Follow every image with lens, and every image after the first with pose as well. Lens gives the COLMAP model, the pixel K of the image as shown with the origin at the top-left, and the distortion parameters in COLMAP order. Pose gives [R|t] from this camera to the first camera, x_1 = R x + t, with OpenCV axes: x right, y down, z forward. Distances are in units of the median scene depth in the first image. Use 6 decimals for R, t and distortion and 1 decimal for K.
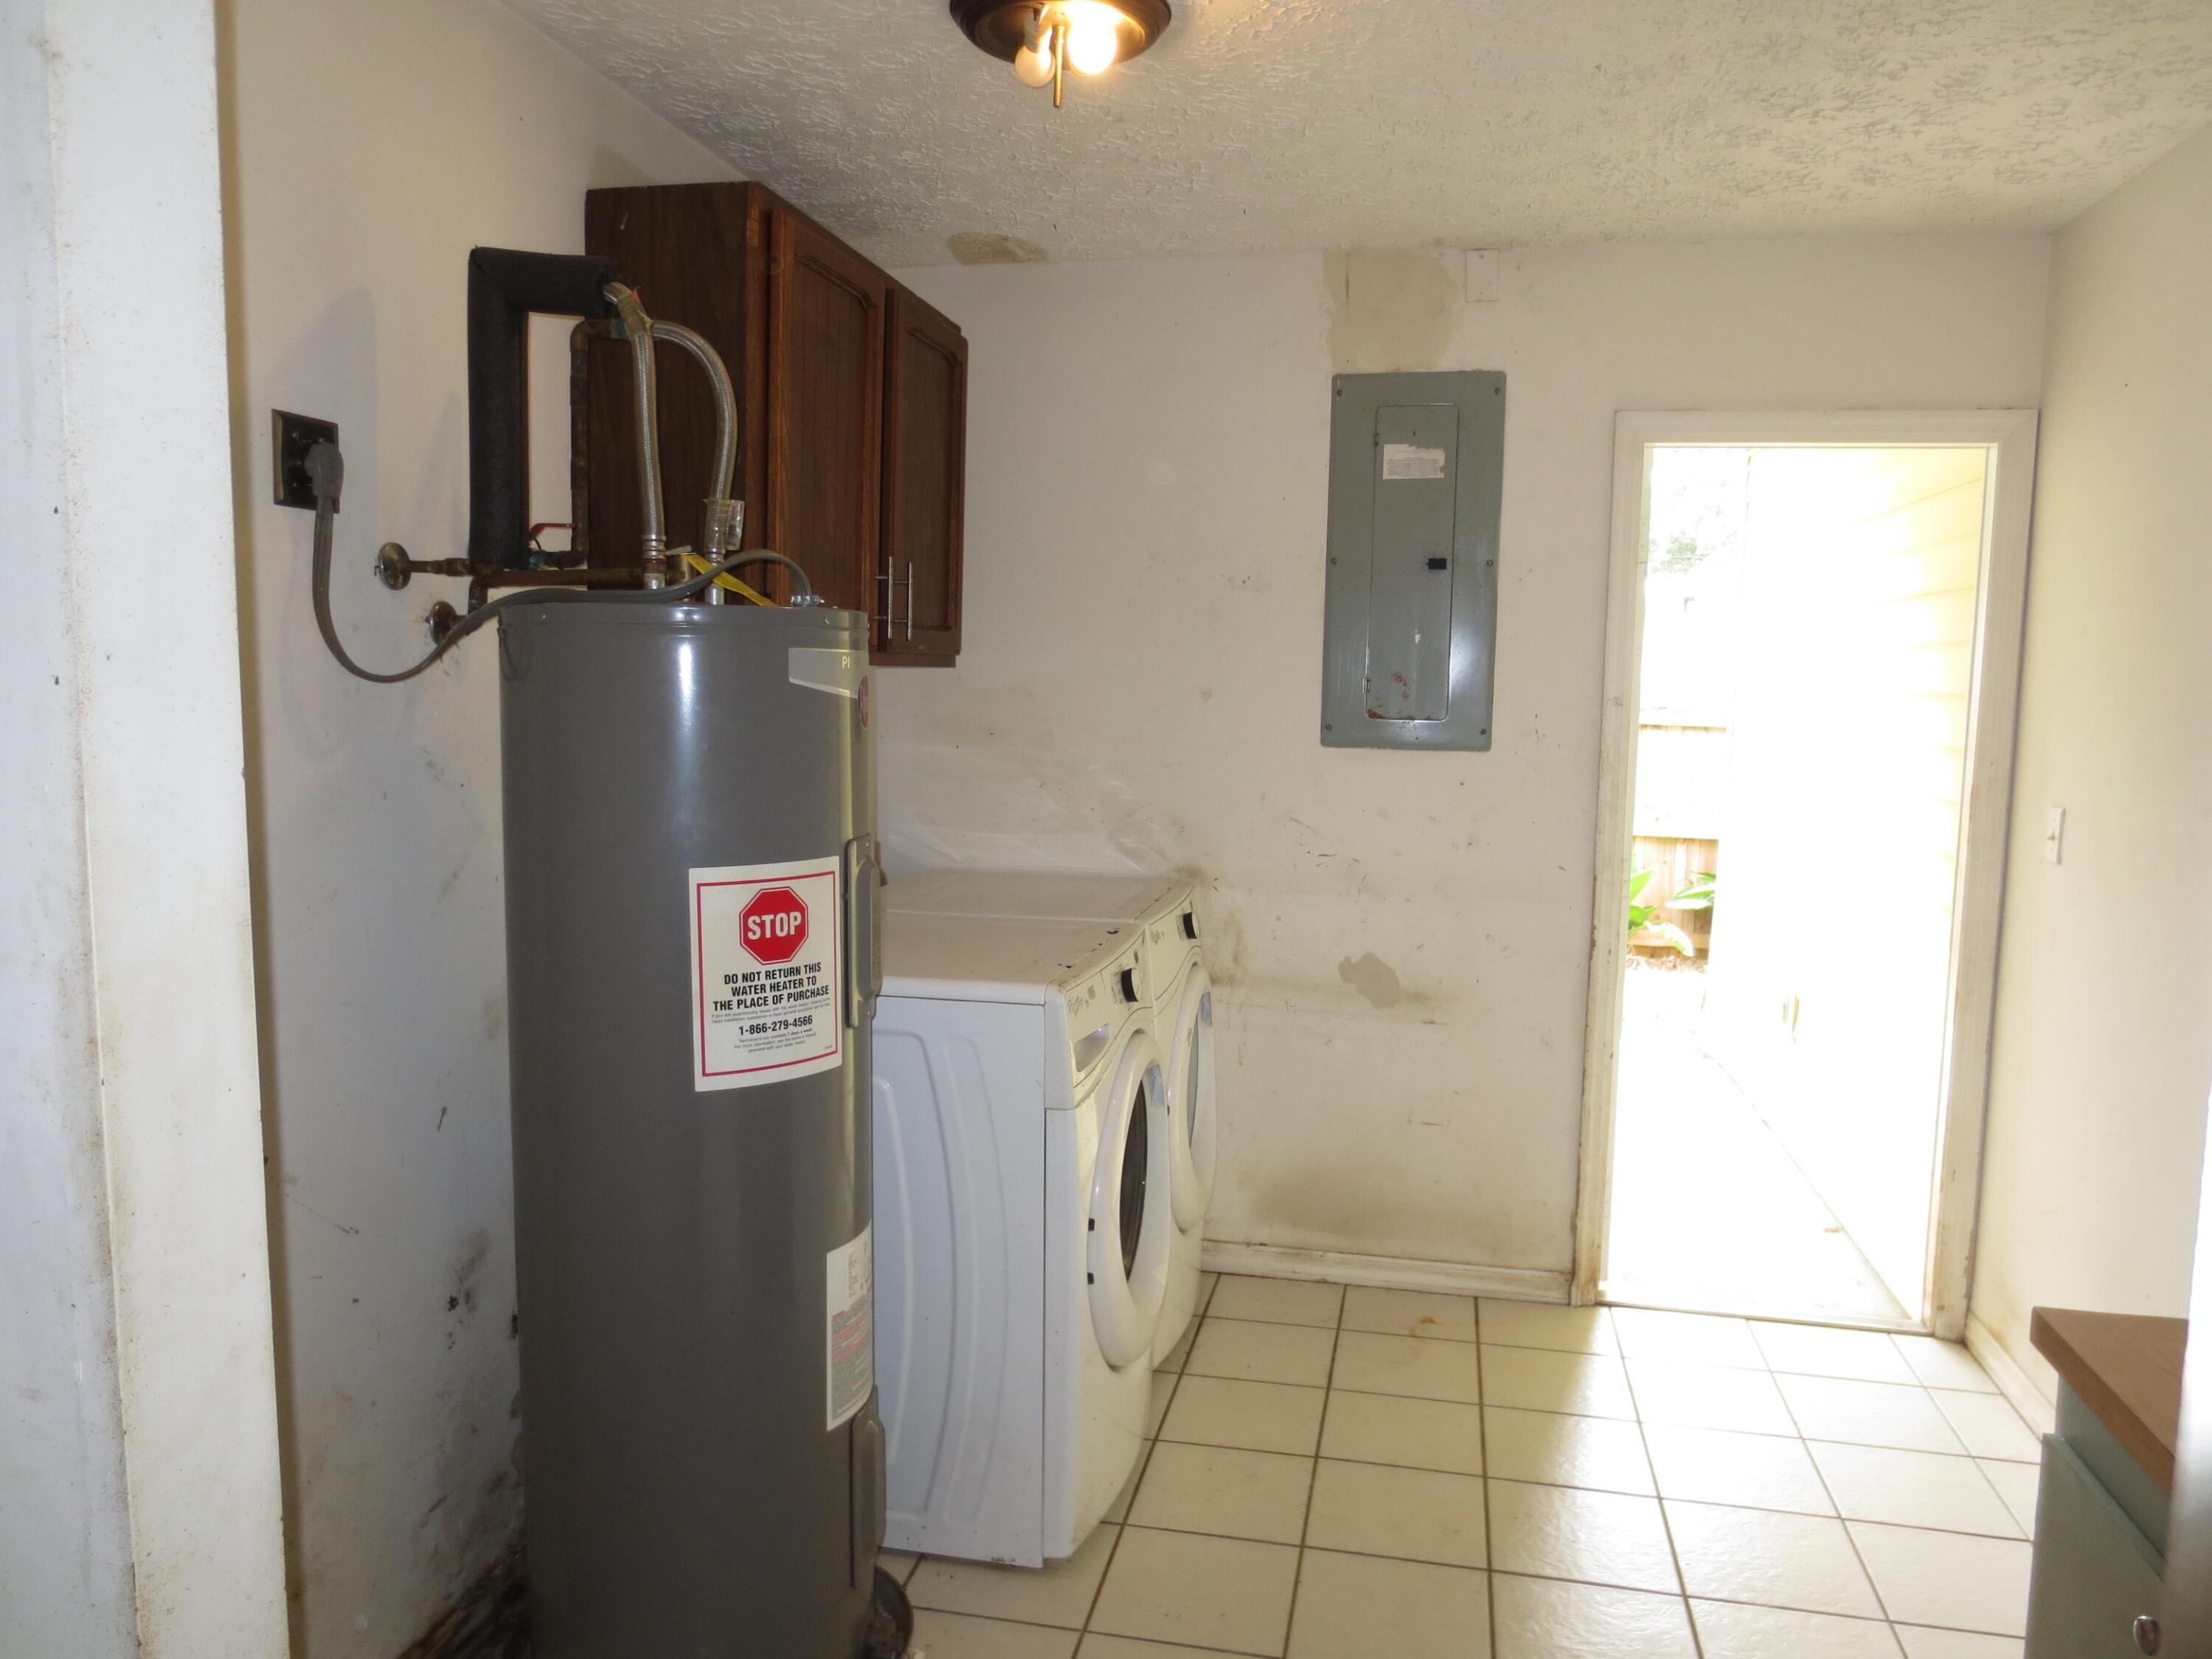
lens RADIAL K [[1565.2, 0, 1105.2], [0, 1565.2, 824.2], [0, 0, 1]] dist [-0.038394, 0.023470]
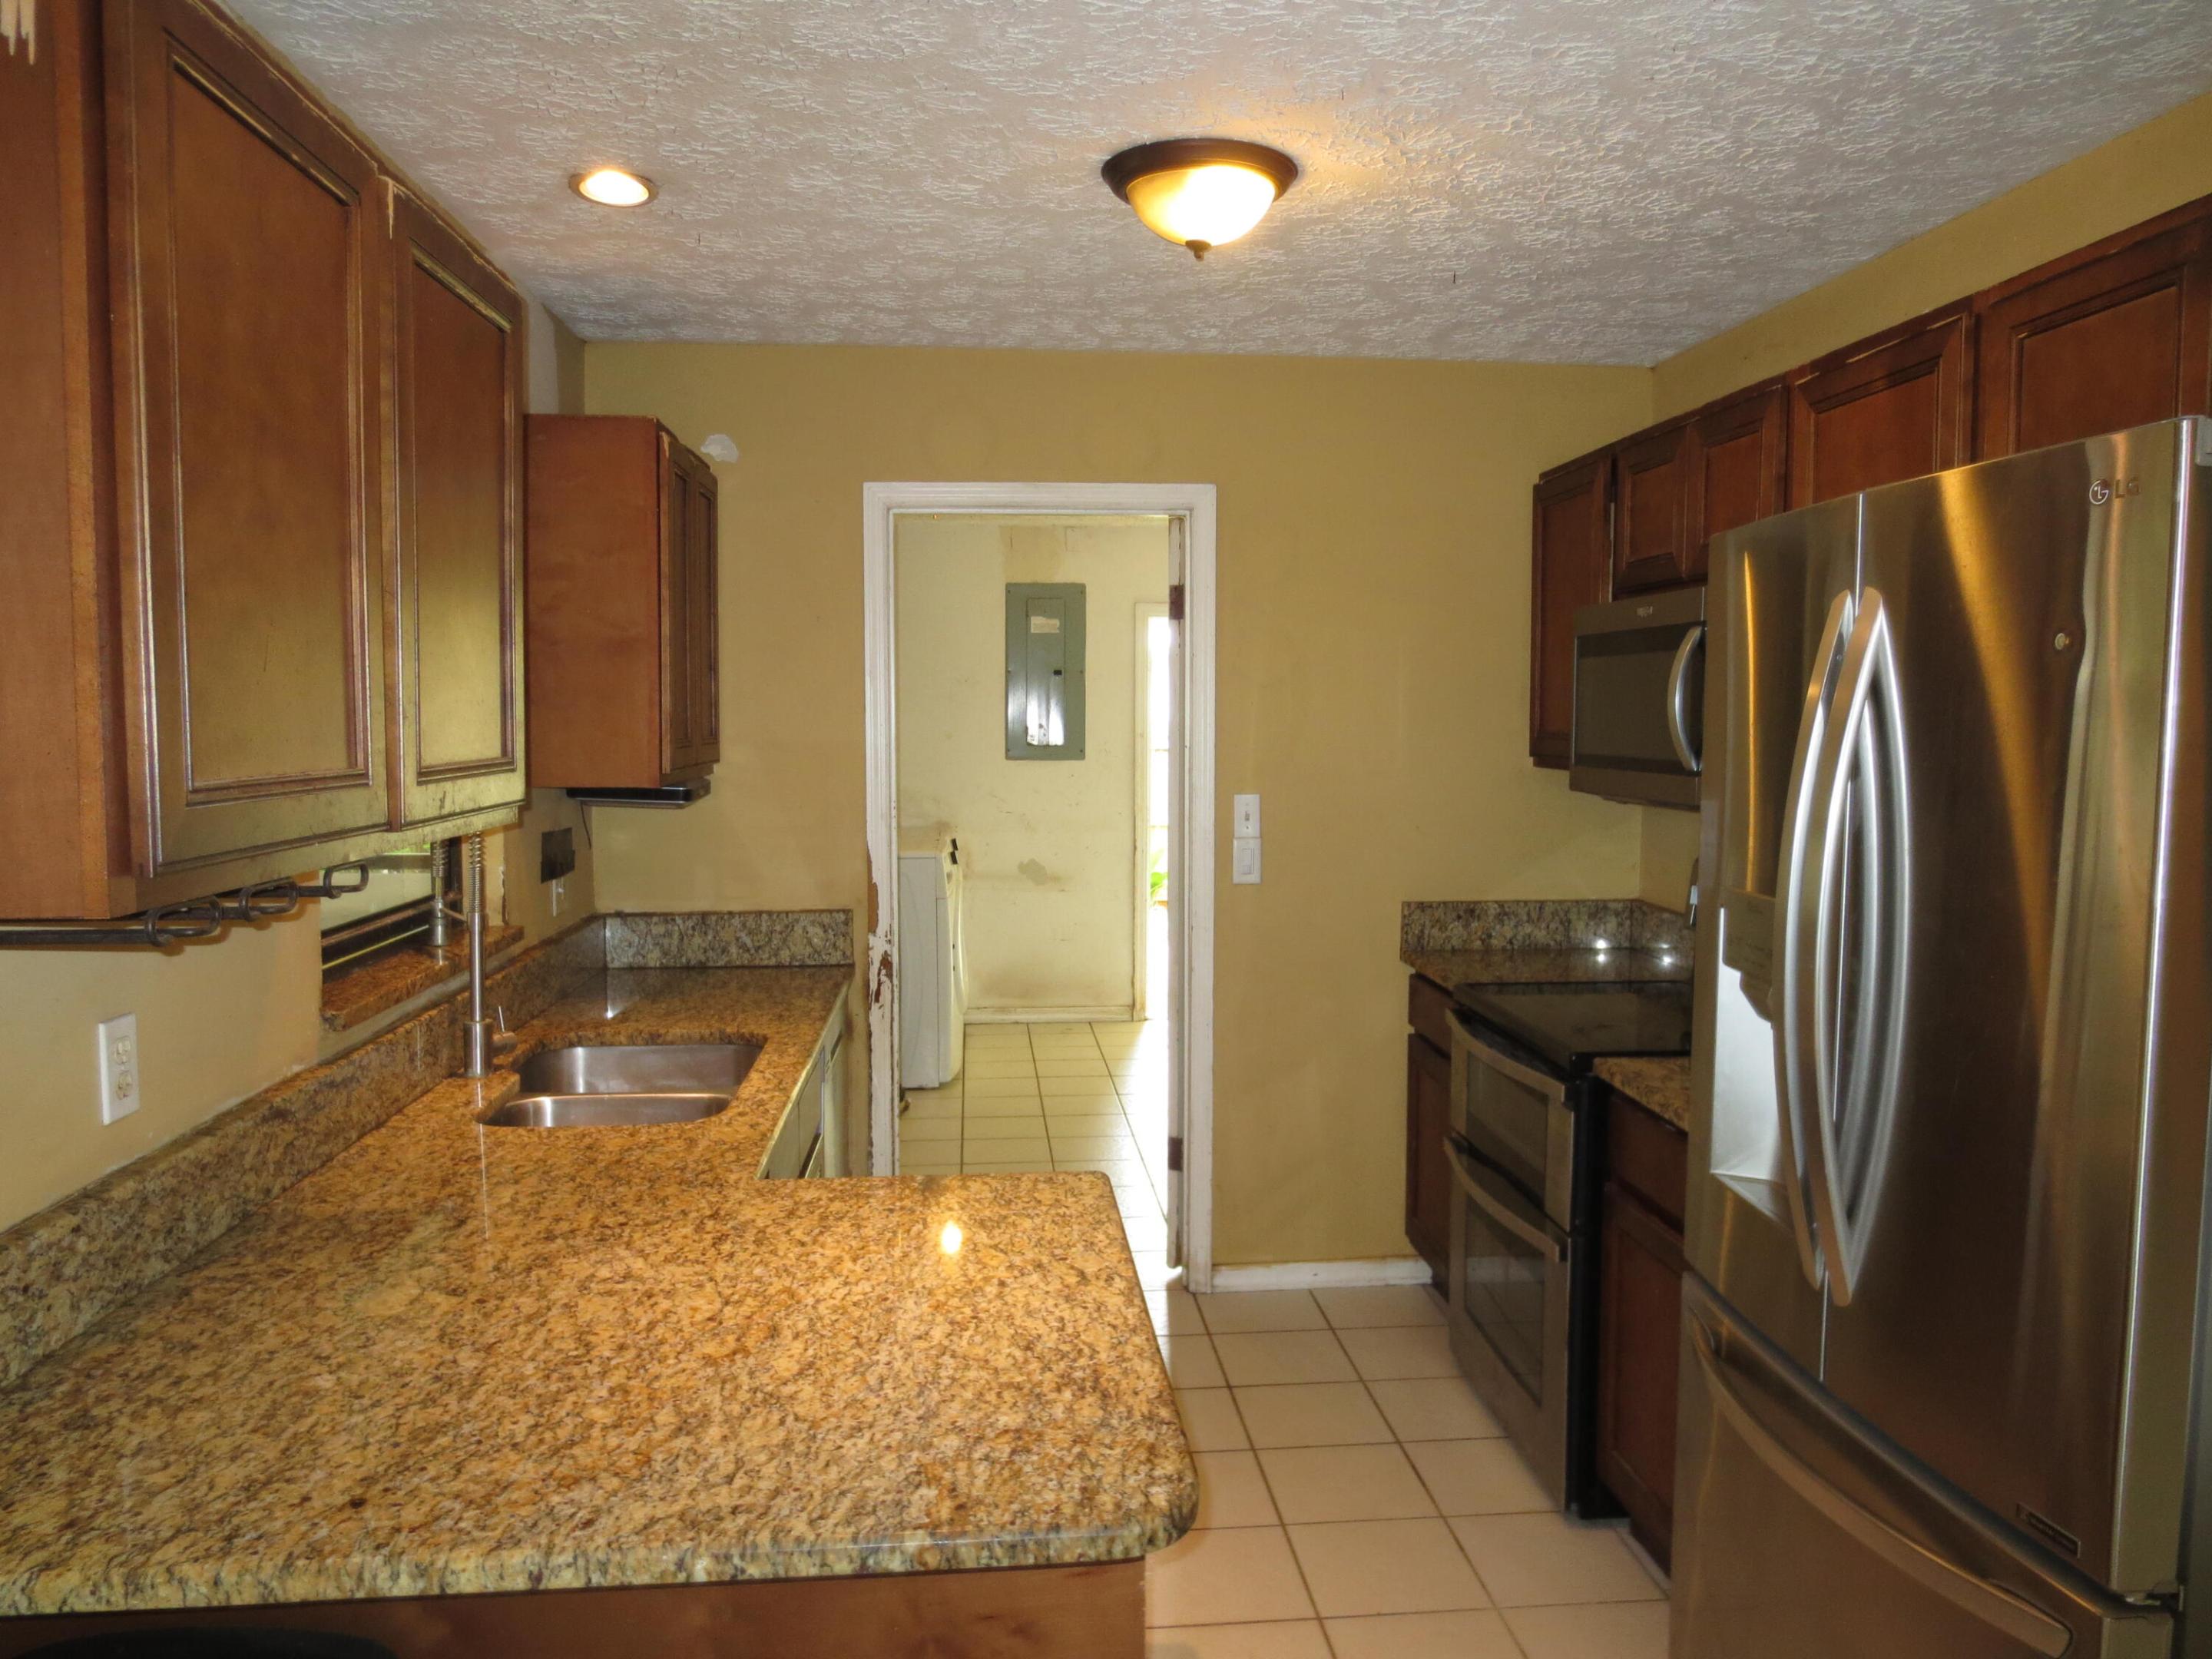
lens RADIAL K [[1565.2, 0, 1105.2], [0, 1565.2, 824.2], [0, 0, 1]] dist [-0.038394, 0.023470]
pose [[0.955326, -0.036053, 0.293347, -0.354331], [0.044343, 0.998782, -0.021657, 0.087894], [-0.292209, 0.033697, 0.955761, -1.038984]]
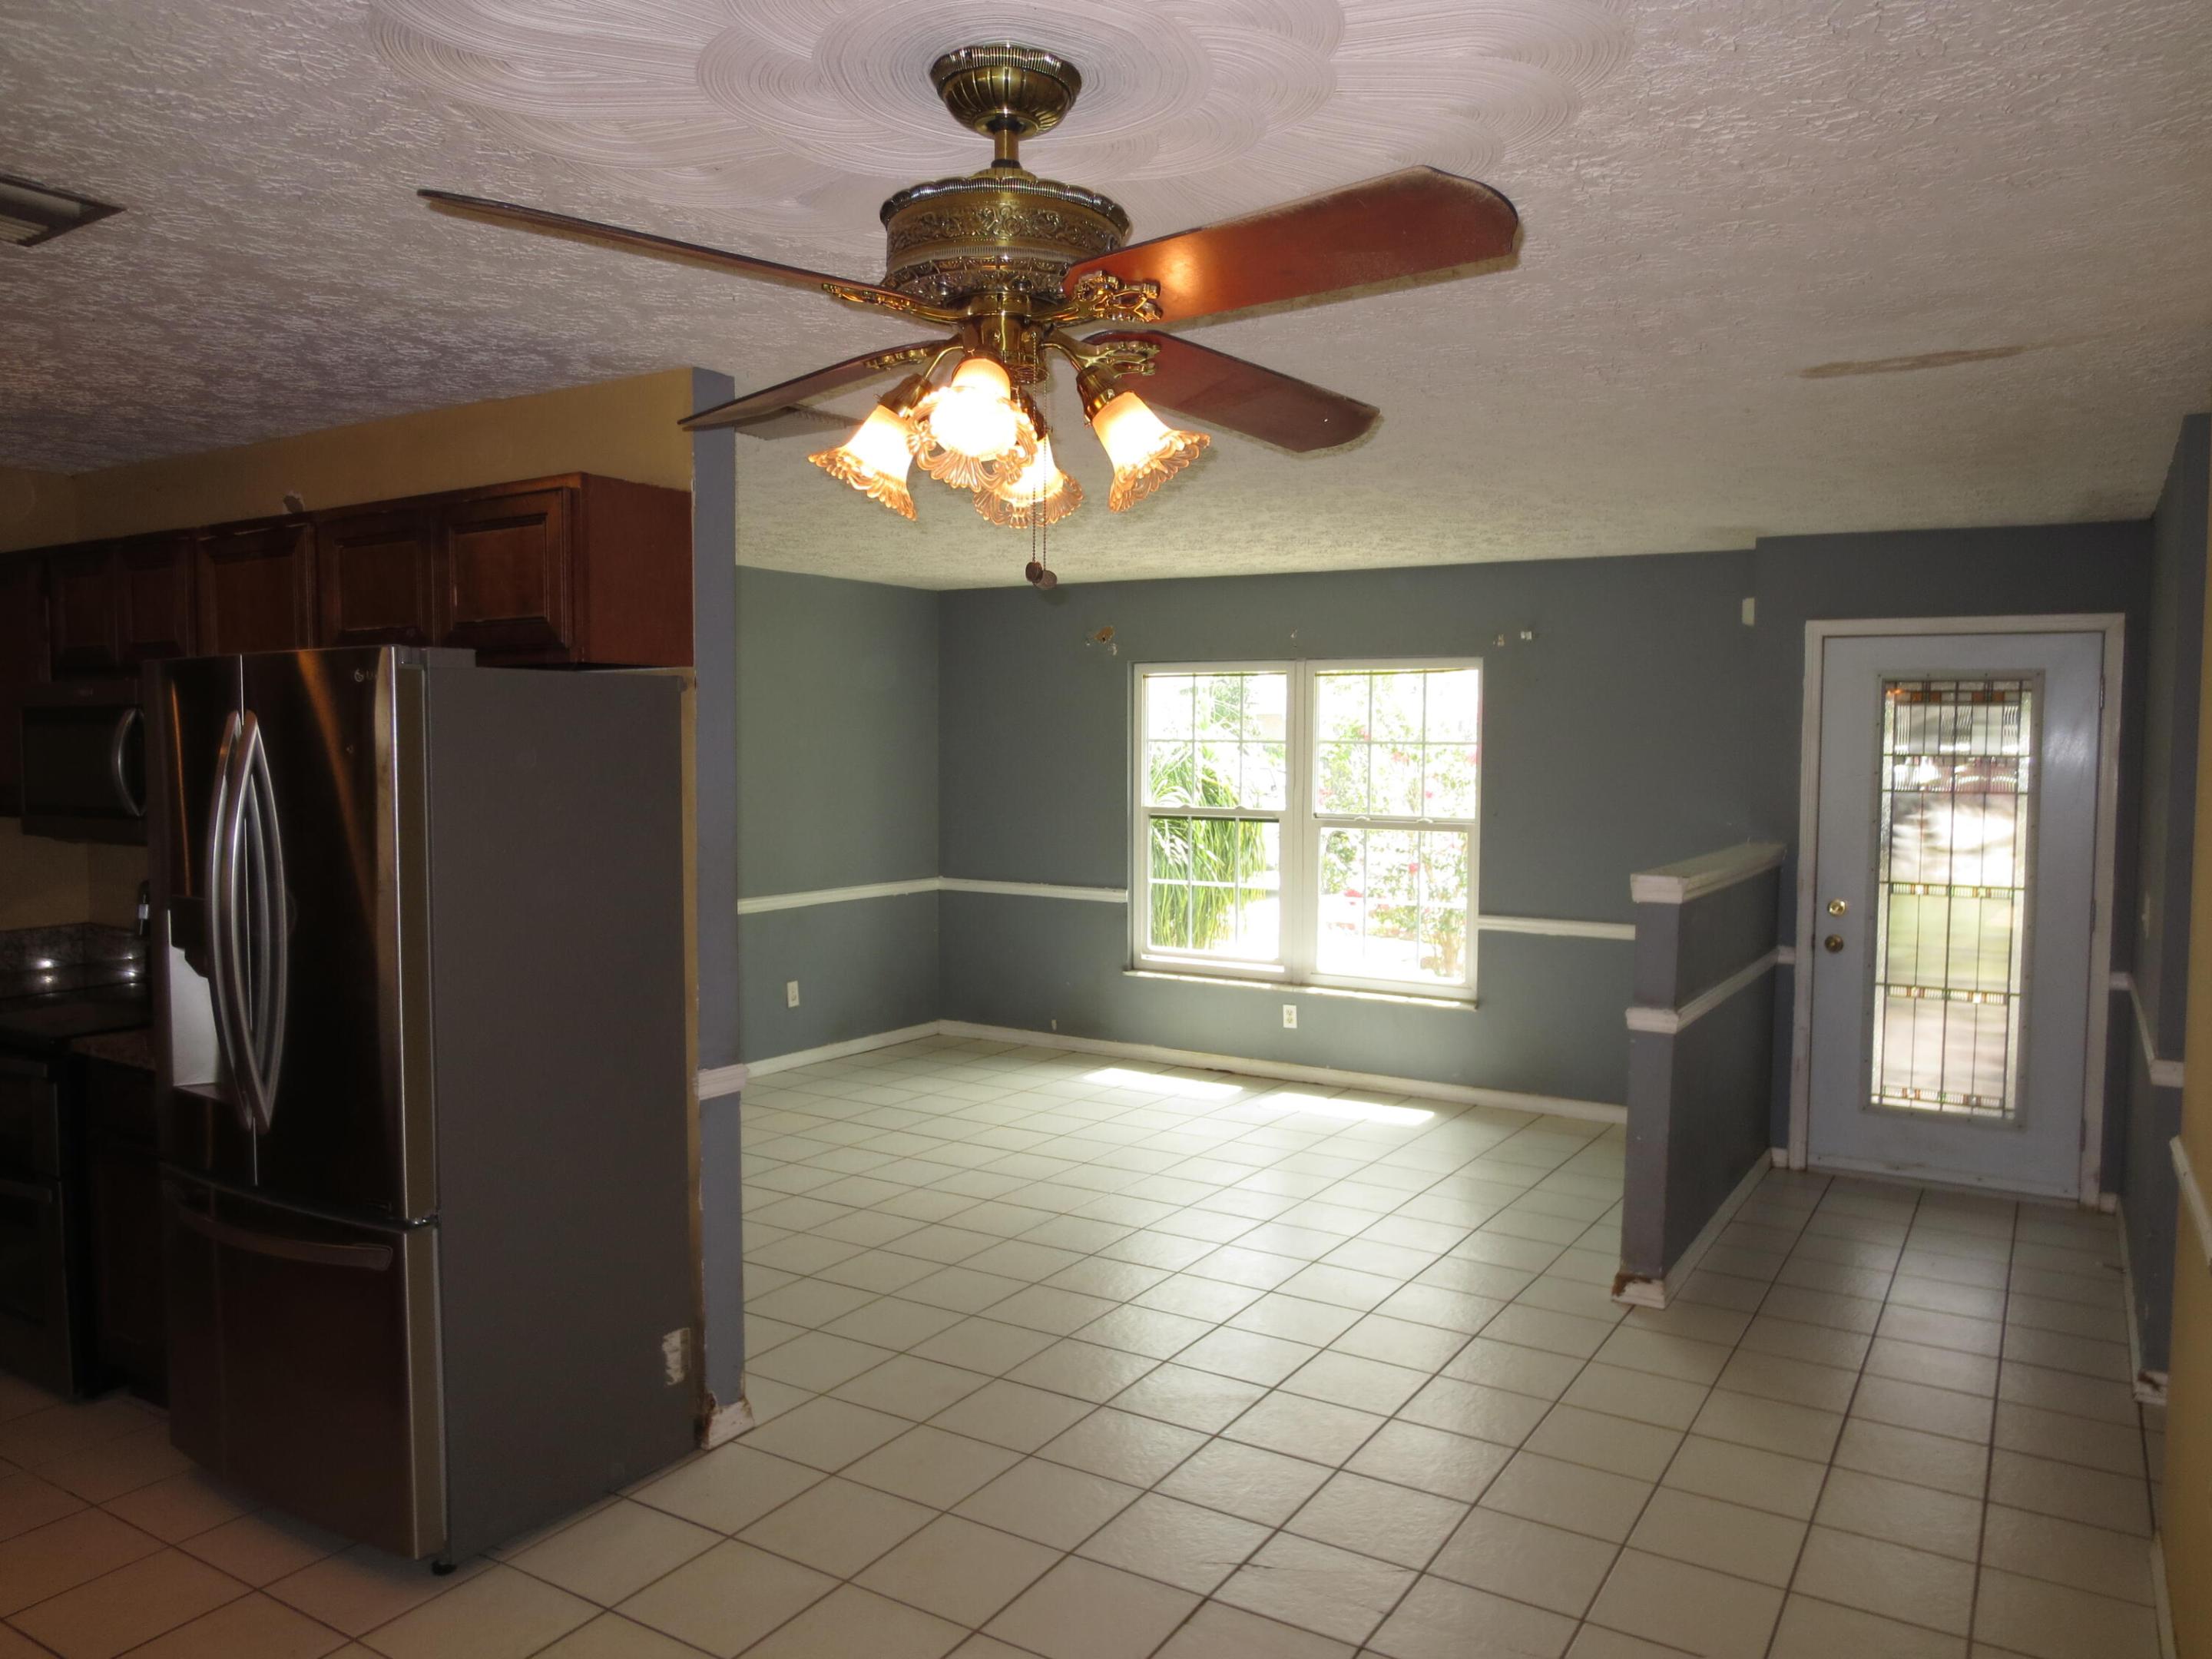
lens RADIAL K [[1565.2, 0, 1105.2], [0, 1565.2, 824.2], [0, 0, 1]] dist [-0.038394, 0.023470]
pose [[0.333400, -0.072467, 0.939996, -0.607033], [0.106029, 0.993598, 0.038992, 0.091390], [-0.936804, 0.086667, 0.338949, -1.346103]]
